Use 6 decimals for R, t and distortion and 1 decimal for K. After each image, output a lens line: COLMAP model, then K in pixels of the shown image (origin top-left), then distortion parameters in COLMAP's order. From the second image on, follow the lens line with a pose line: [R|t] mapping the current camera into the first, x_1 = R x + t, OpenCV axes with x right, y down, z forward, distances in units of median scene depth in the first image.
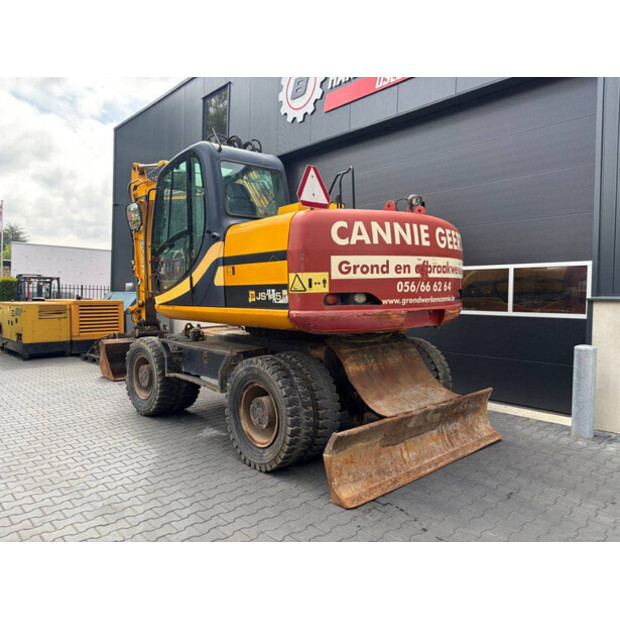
lens RADIAL K [[465.5, 0, 314.6], [0, 465.5, 306.3], [0, 0, 1]] dist [0.066737, -0.076581]
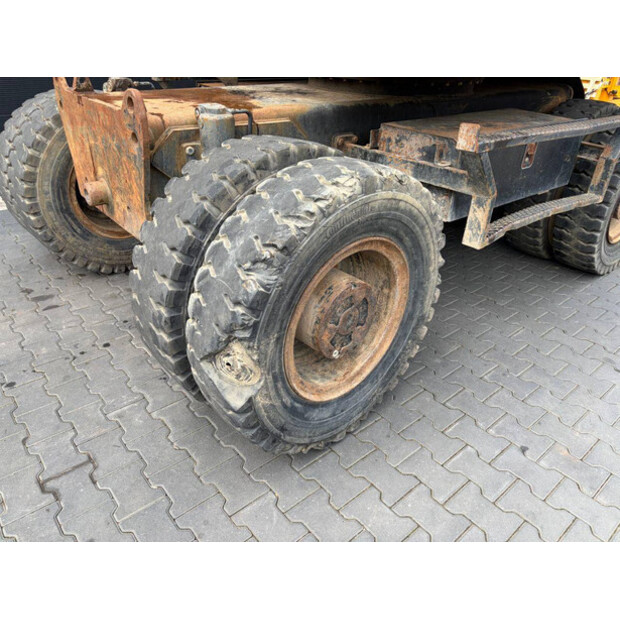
lens RADIAL K [[469.4, 0, 309.2], [0, 469.4, 306.2], [0, 0, 1]] dist [0.058948, -0.063599]
pose [[0.046942, -0.495544, 0.867313, -0.849047], [0.001424, 0.868303, 0.496033, 0.018582], [-0.998897, -0.022049, 0.041466, 1.470752]]
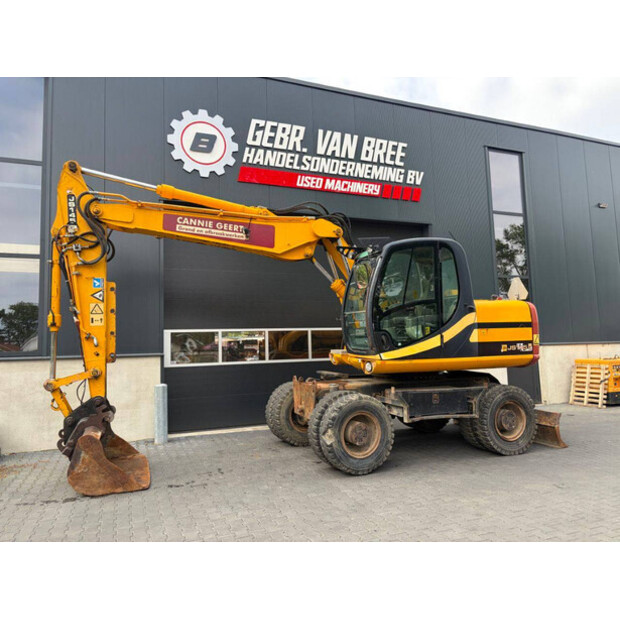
lens RADIAL K [[469.4, 0, 309.2], [0, 469.4, 306.2], [0, 0, 1]] dist [0.058948, -0.063599]
pose [[0.362152, 0.059707, 0.930205, -1.966017], [0.049329, 0.995320, -0.083092, -0.064685], [-0.930813, 0.075978, 0.357512, 1.049835]]
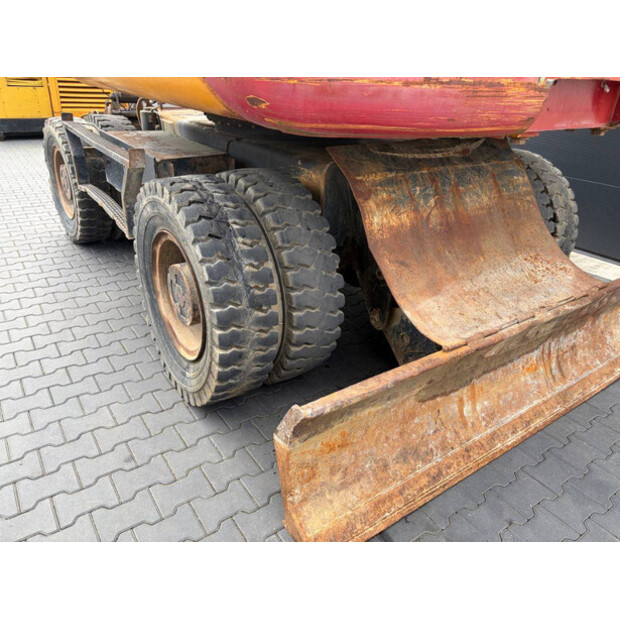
lens RADIAL K [[469.4, 0, 309.2], [0, 469.4, 306.2], [0, 0, 1]] dist [0.058948, -0.063599]
pose [[0.989021, 0.104112, -0.104874, 0.071698], [-0.052603, 0.911226, 0.408533, 0.029534], [0.138097, -0.398531, 0.906698, 0.576788]]
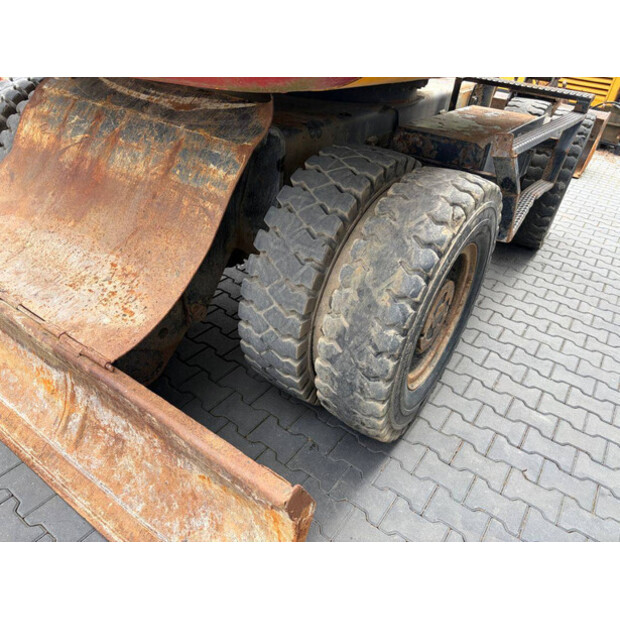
lens RADIAL K [[469.4, 0, 309.2], [0, 469.4, 306.2], [0, 0, 1]] dist [0.058948, -0.063599]
pose [[0.203557, 0.545755, -0.812844, 0.621788], [-0.133083, 0.837945, 0.529280, -0.001774], [0.969976, 0.000437, 0.243201, 1.201036]]
